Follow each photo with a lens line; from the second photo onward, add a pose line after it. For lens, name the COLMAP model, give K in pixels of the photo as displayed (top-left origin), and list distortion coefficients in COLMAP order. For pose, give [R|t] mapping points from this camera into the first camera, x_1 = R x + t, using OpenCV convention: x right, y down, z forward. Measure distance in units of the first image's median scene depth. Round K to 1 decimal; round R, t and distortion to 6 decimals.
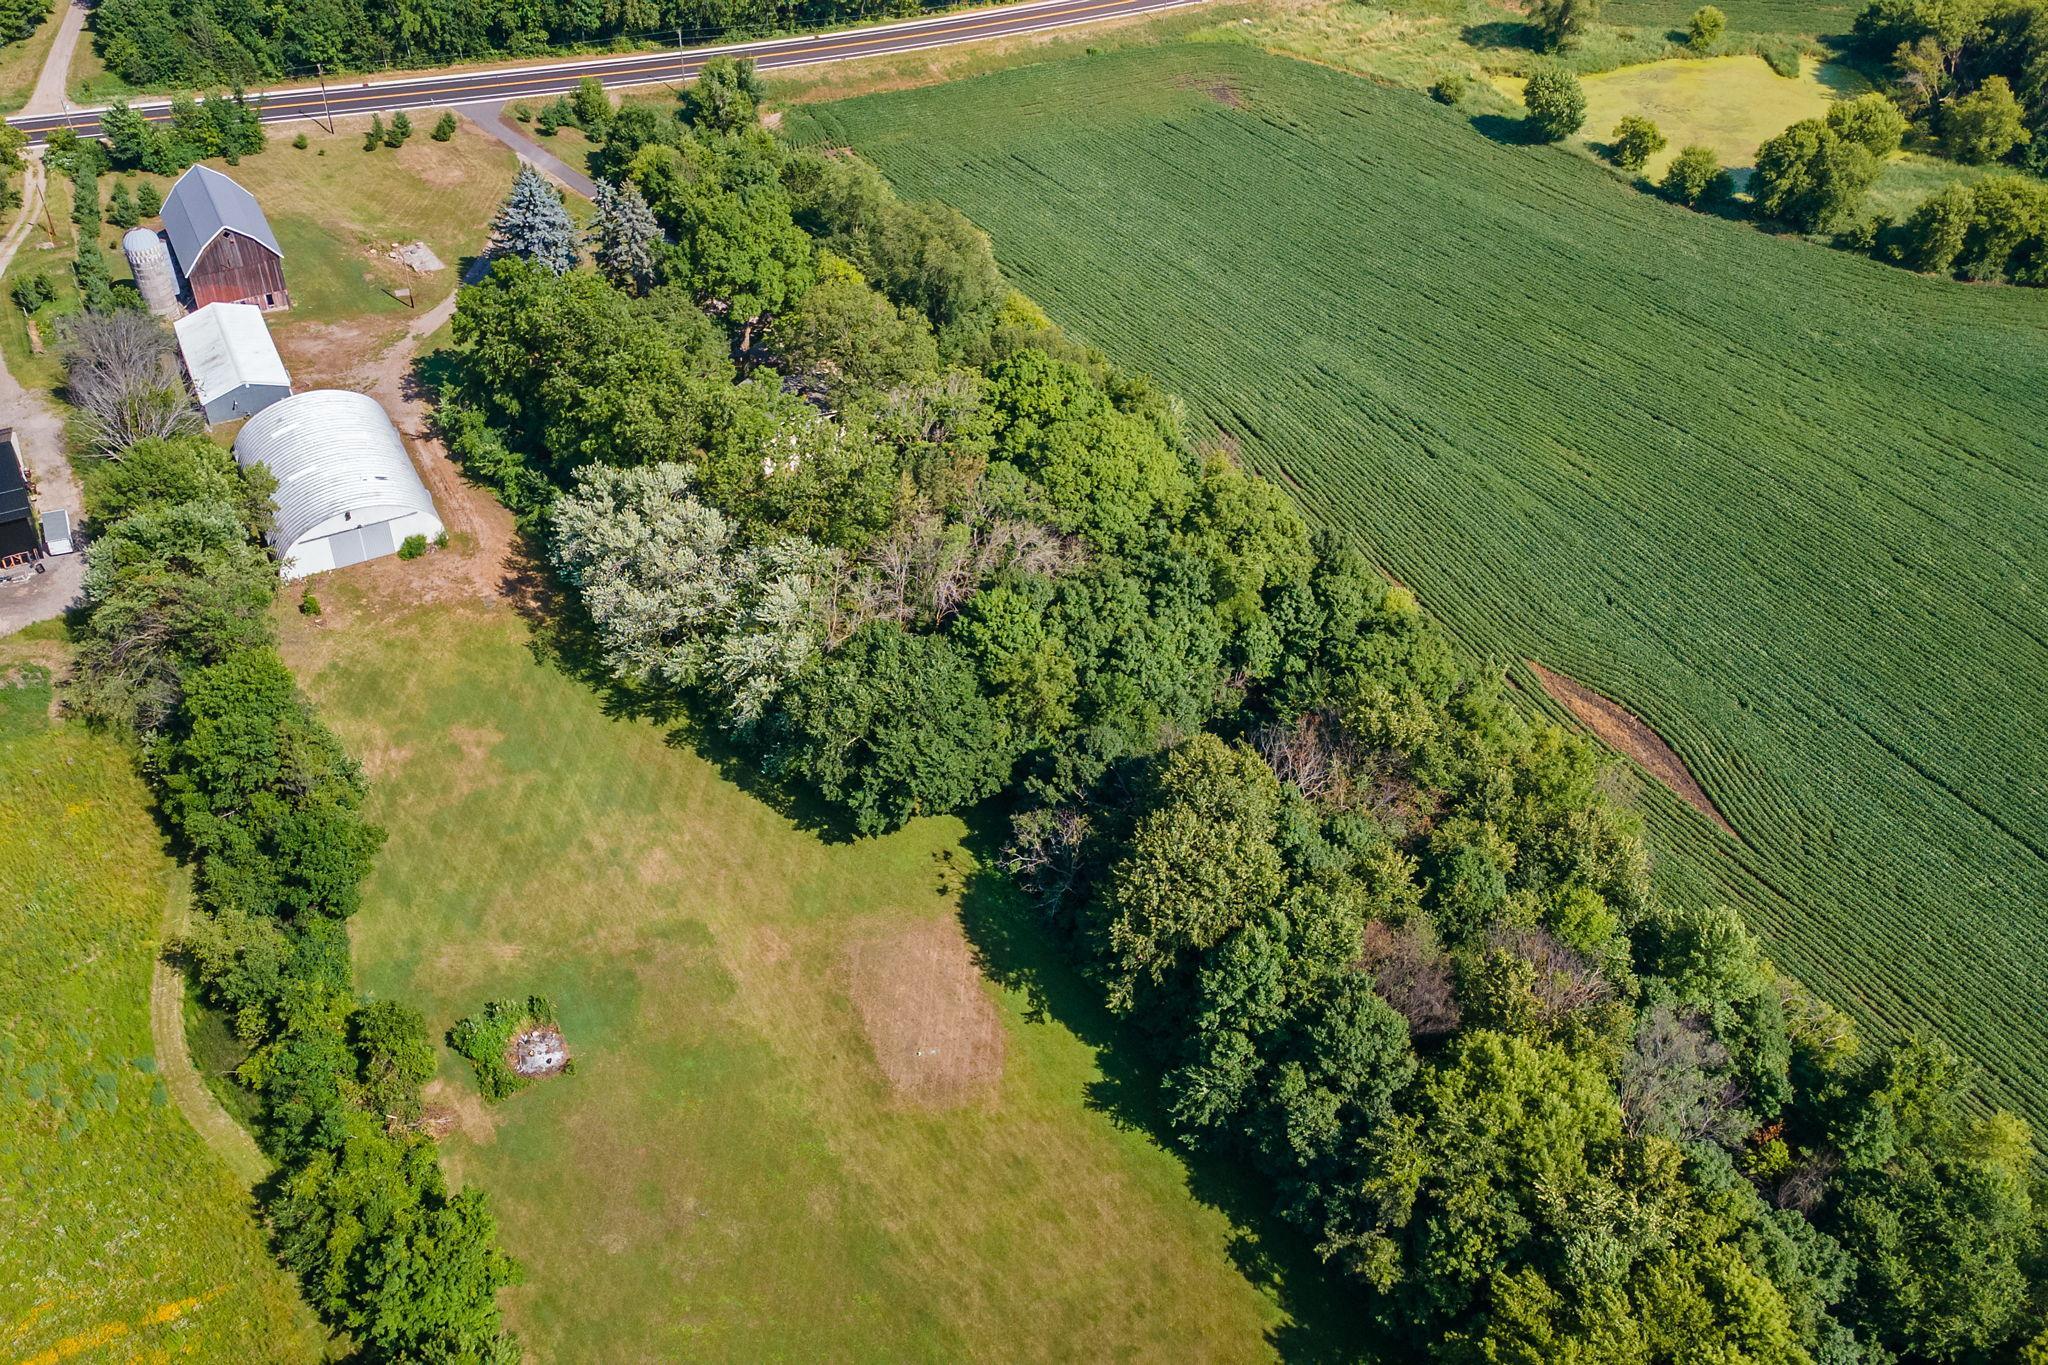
lens RADIAL K [[1730.1, 0, 1029.9], [0, 1730.1, 633.9], [0, 0, 1]] dist [0.009029, 0.057680]
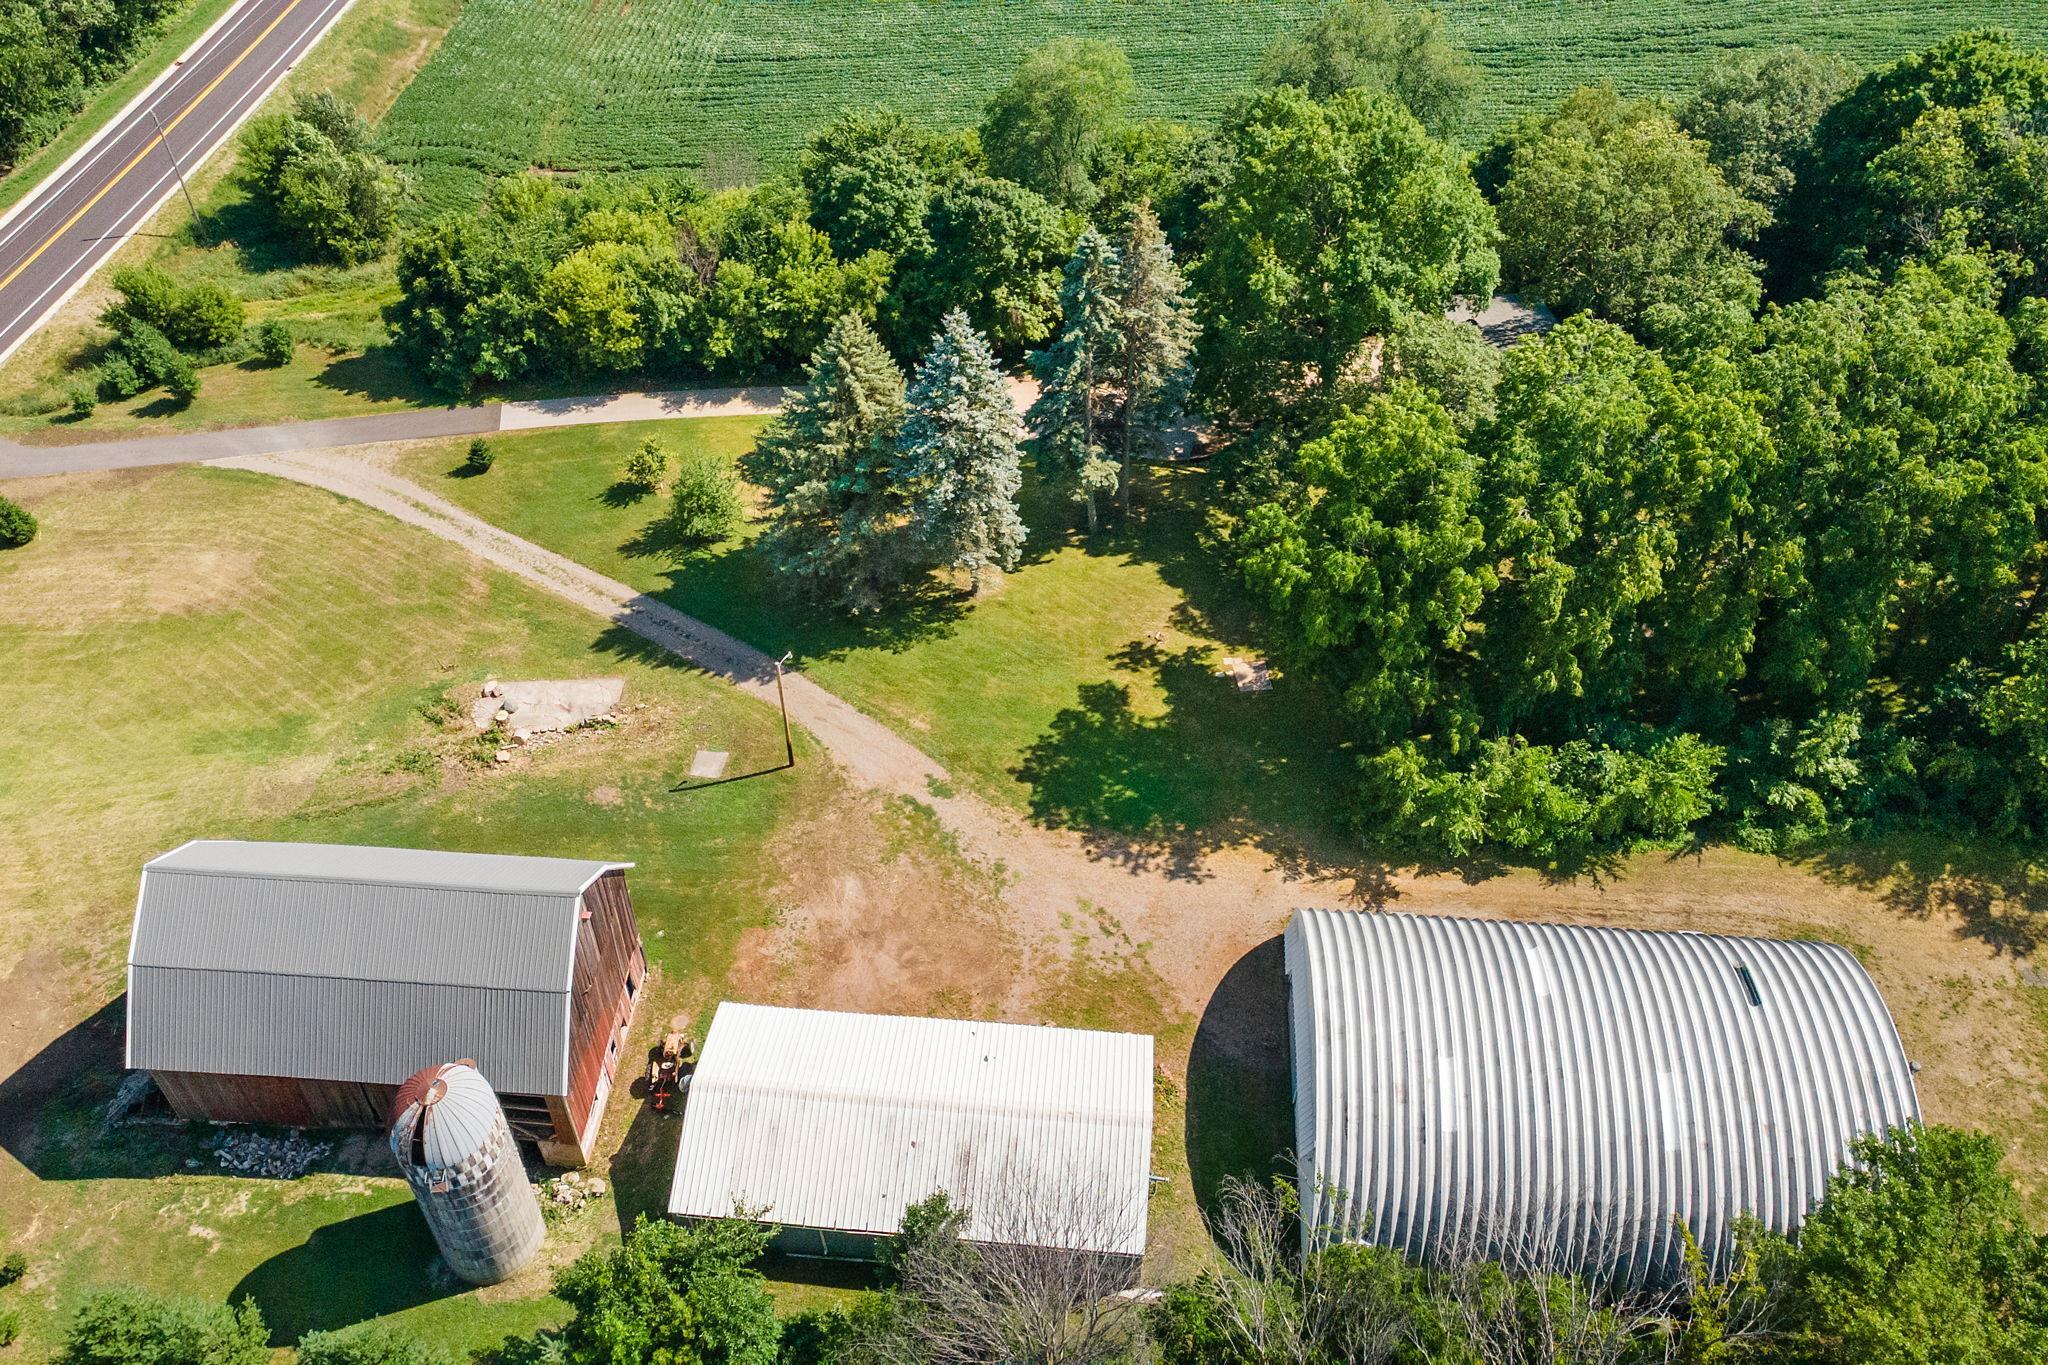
lens RADIAL K [[1730.1, 0, 1029.9], [0, 1730.1, 633.9], [0, 0, 1]] dist [0.009029, 0.057680]
pose [[0.561529, -0.599274, 0.570575, -0.561353], [0.570137, 0.779957, 0.258090, -0.297370], [-0.599691, 0.180382, 0.779637, 0.678563]]
